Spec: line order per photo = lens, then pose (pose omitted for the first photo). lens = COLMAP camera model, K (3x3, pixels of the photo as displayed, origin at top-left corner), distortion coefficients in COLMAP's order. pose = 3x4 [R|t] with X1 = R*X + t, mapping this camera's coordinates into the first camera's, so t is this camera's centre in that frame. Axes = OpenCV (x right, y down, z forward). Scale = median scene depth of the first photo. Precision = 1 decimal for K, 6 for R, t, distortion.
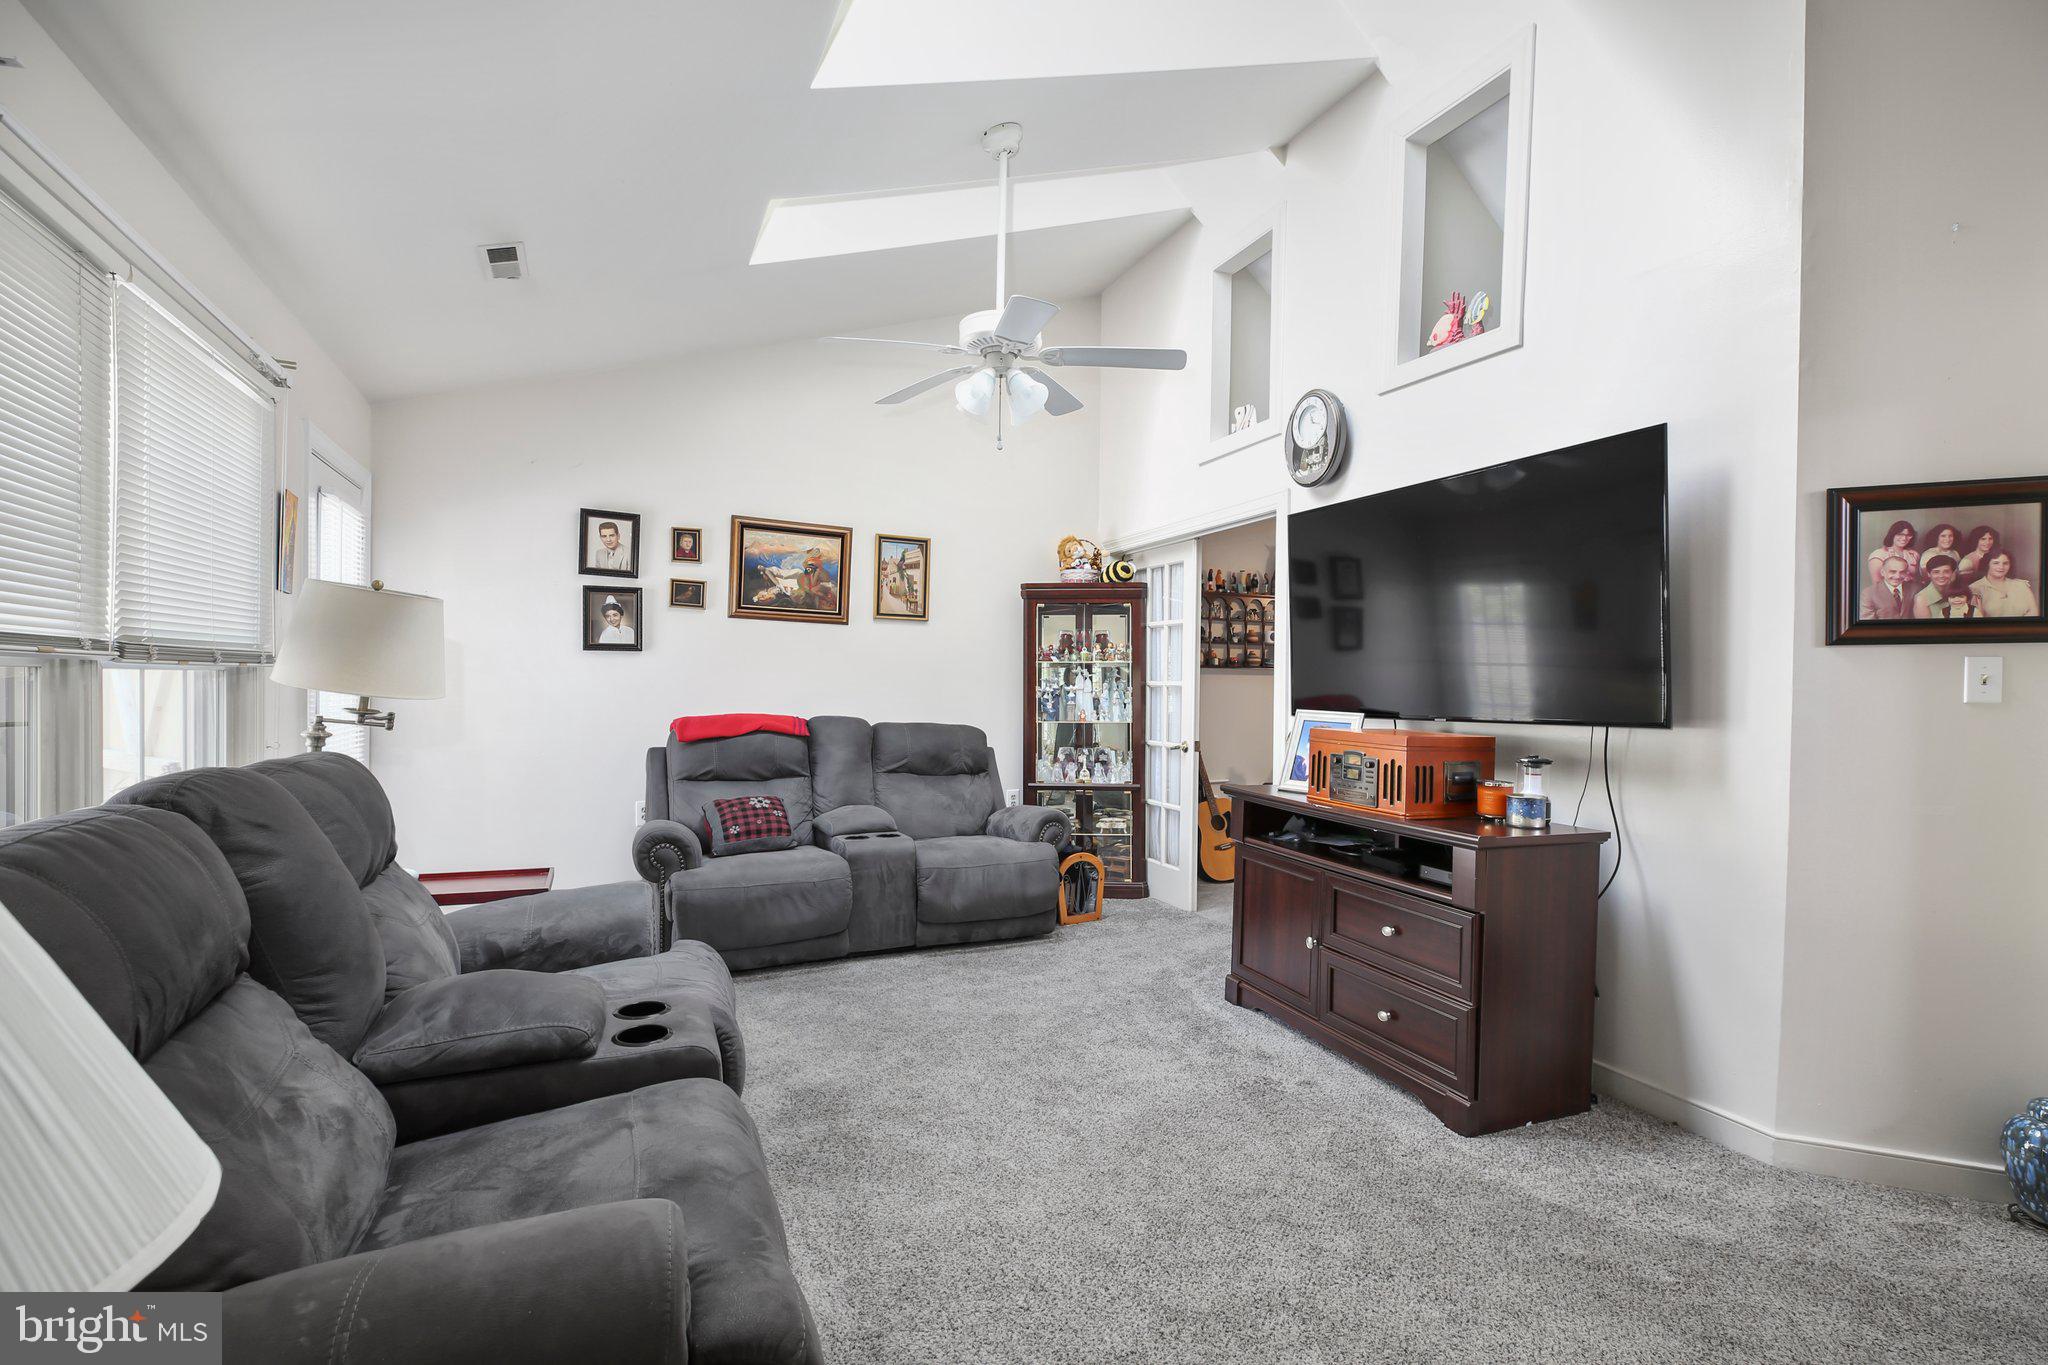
lens RADIAL K [[923.6, 0, 1023.2], [0, 923.6, 681.0], [0, 0, 1]] dist [-0.000886, -0.000296]
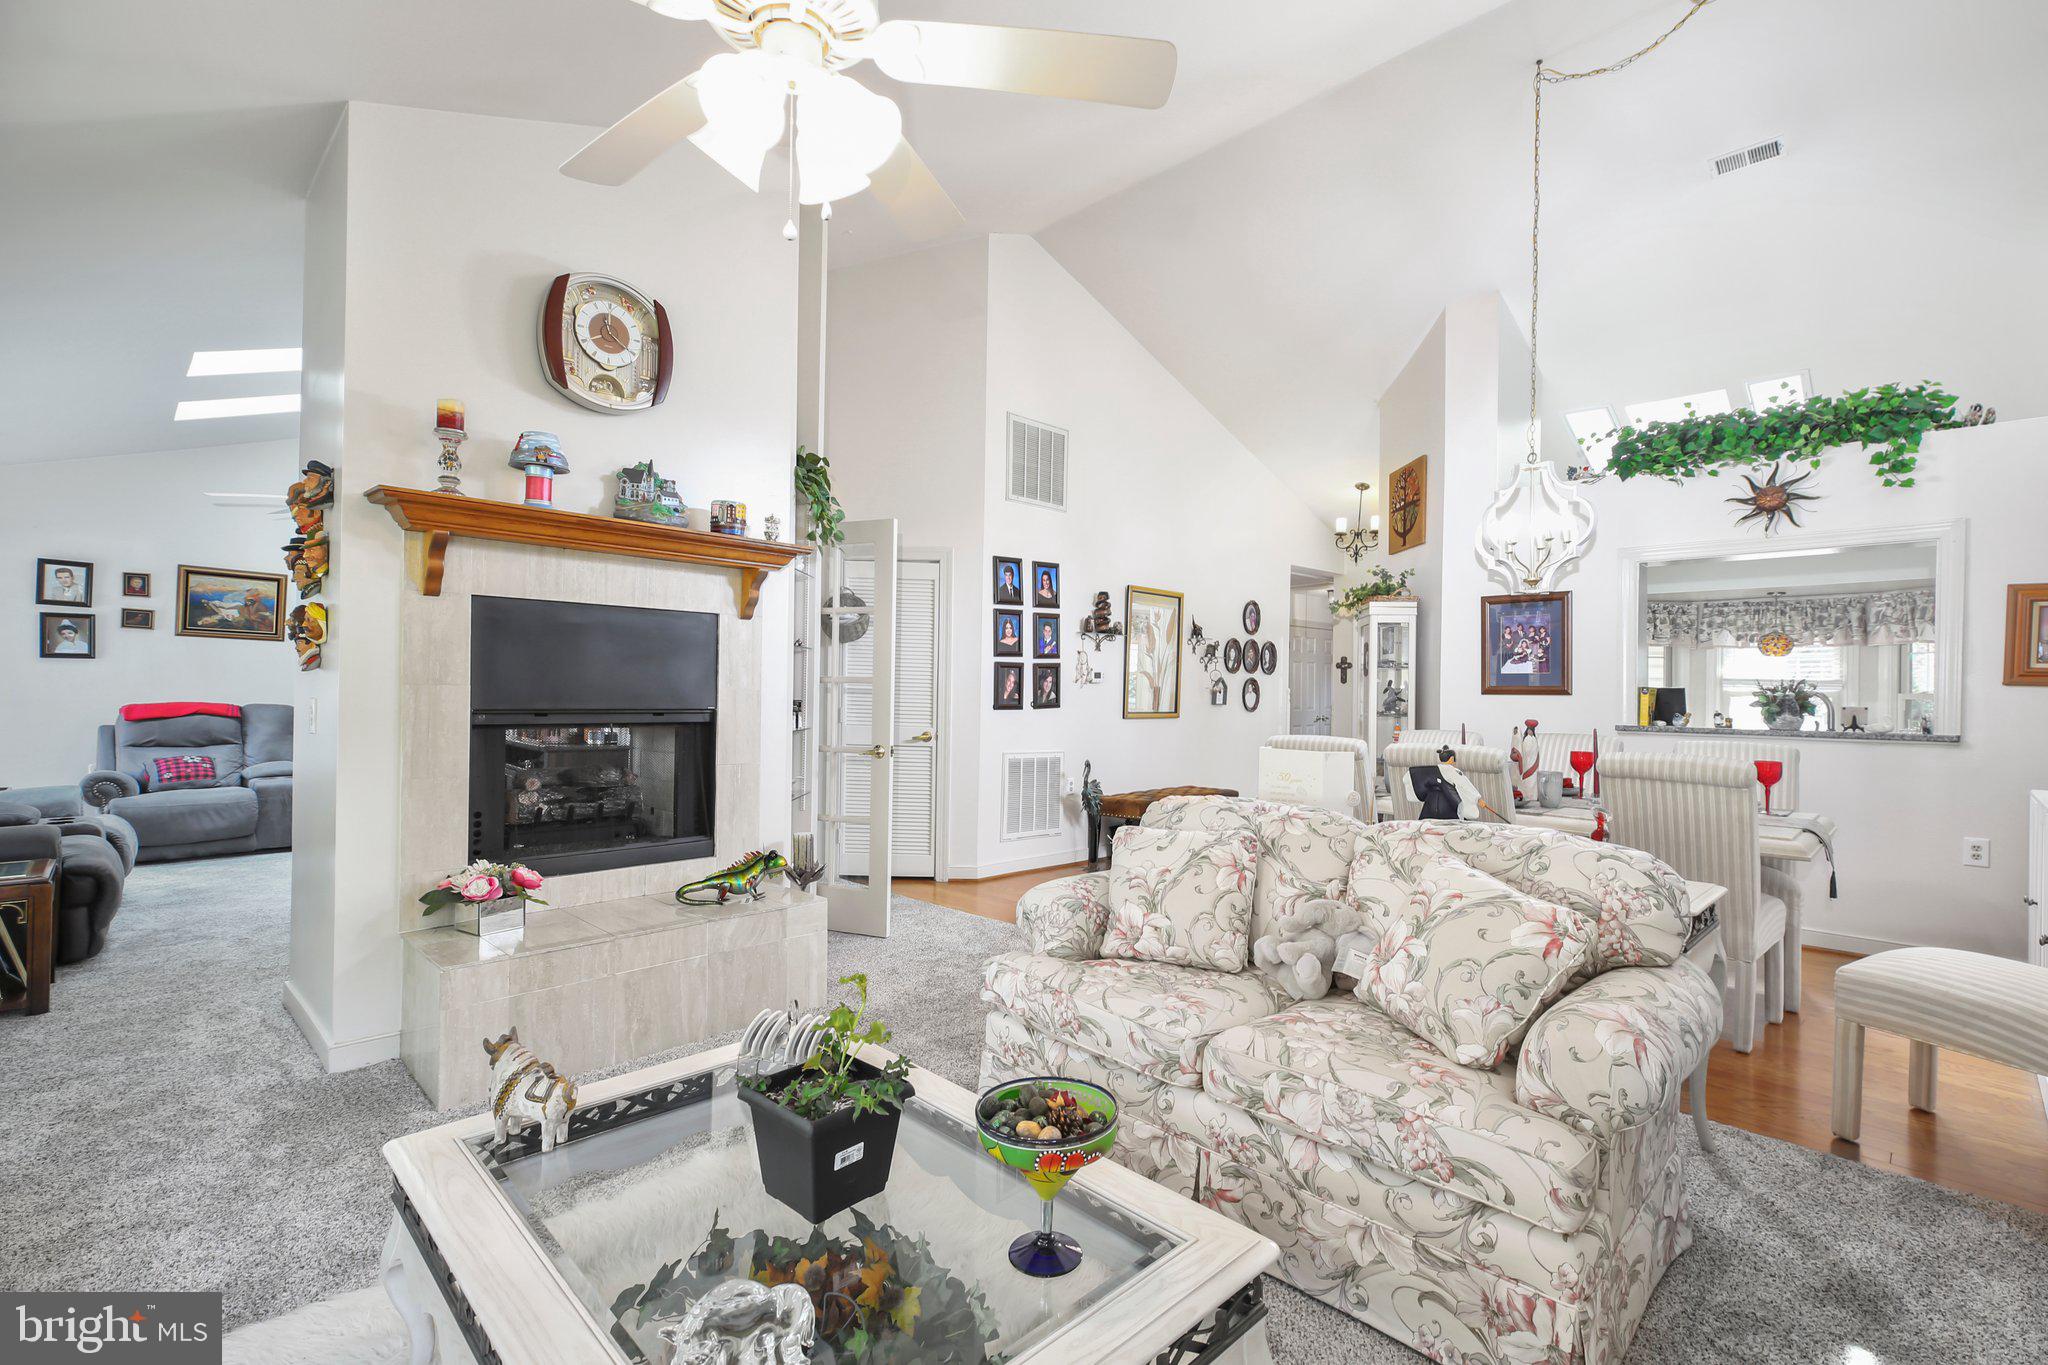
lens RADIAL K [[923.6, 0, 1047.6], [0, 923.6, 688.0], [0, 0, 1]] dist [-0.000886, -0.000296]
pose [[0.931900, 0.002545, 0.362707, 0.440366], [-0.003451, 0.999992, 0.001852, 0.005448], [-0.362699, -0.002978, 0.931902, -0.858965]]
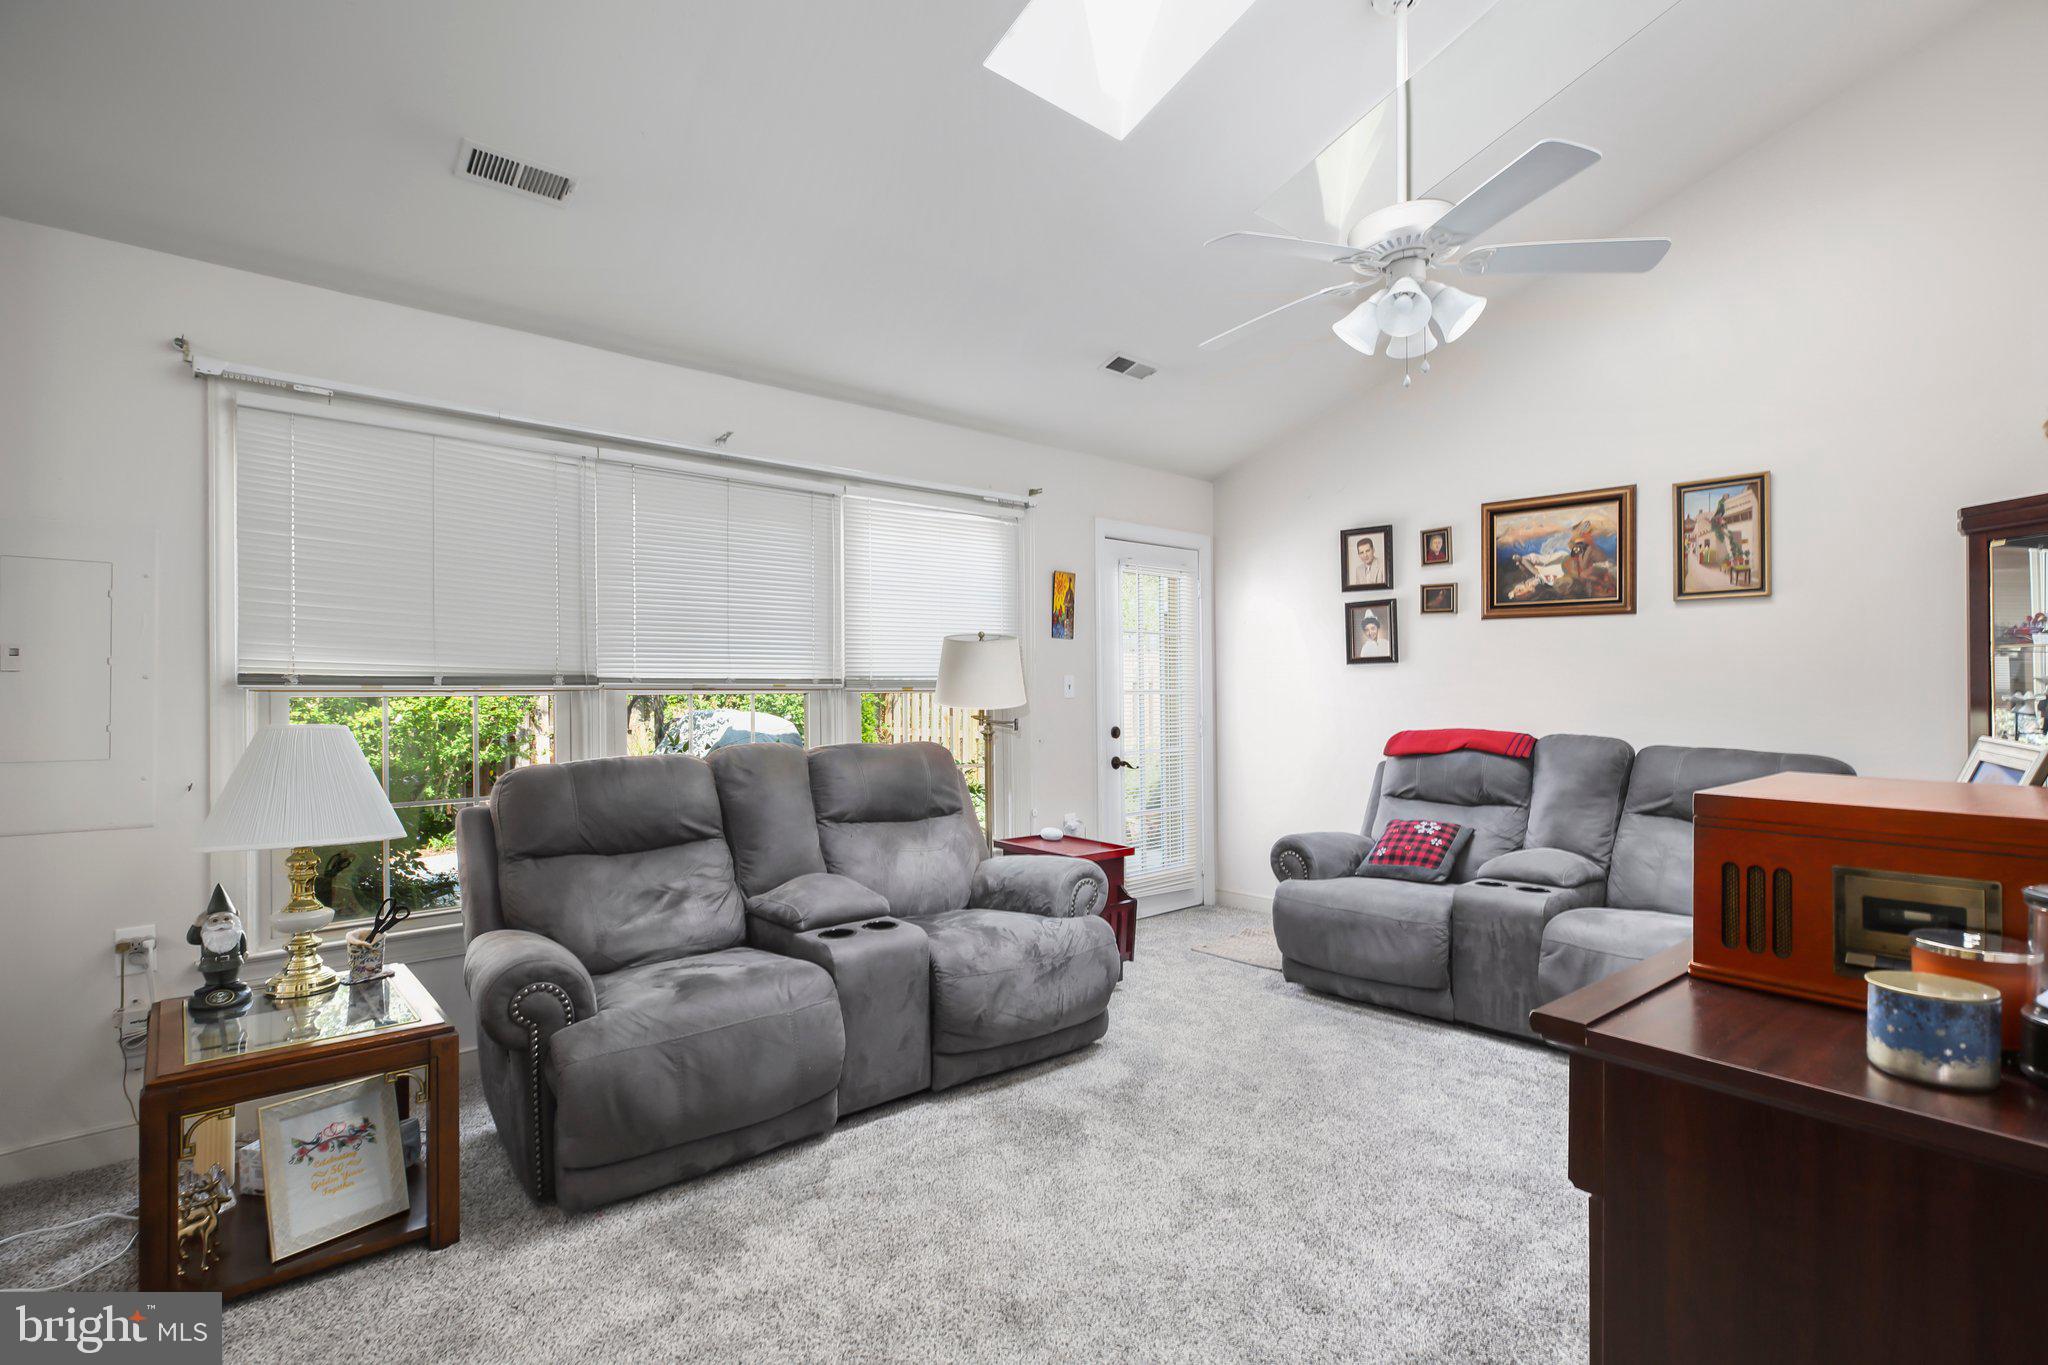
lens RADIAL K [[989.6, 0, 1042.0], [0, 989.6, 680.4], [0, 0, 1]] dist [-0.020746, 0.002987]
pose [[0.274812, -0.027619, -0.961101, 0.487298], [0.013875, 0.999597, -0.024758, 0.007008], [0.961398, -0.006531, 0.275085, 0.348414]]
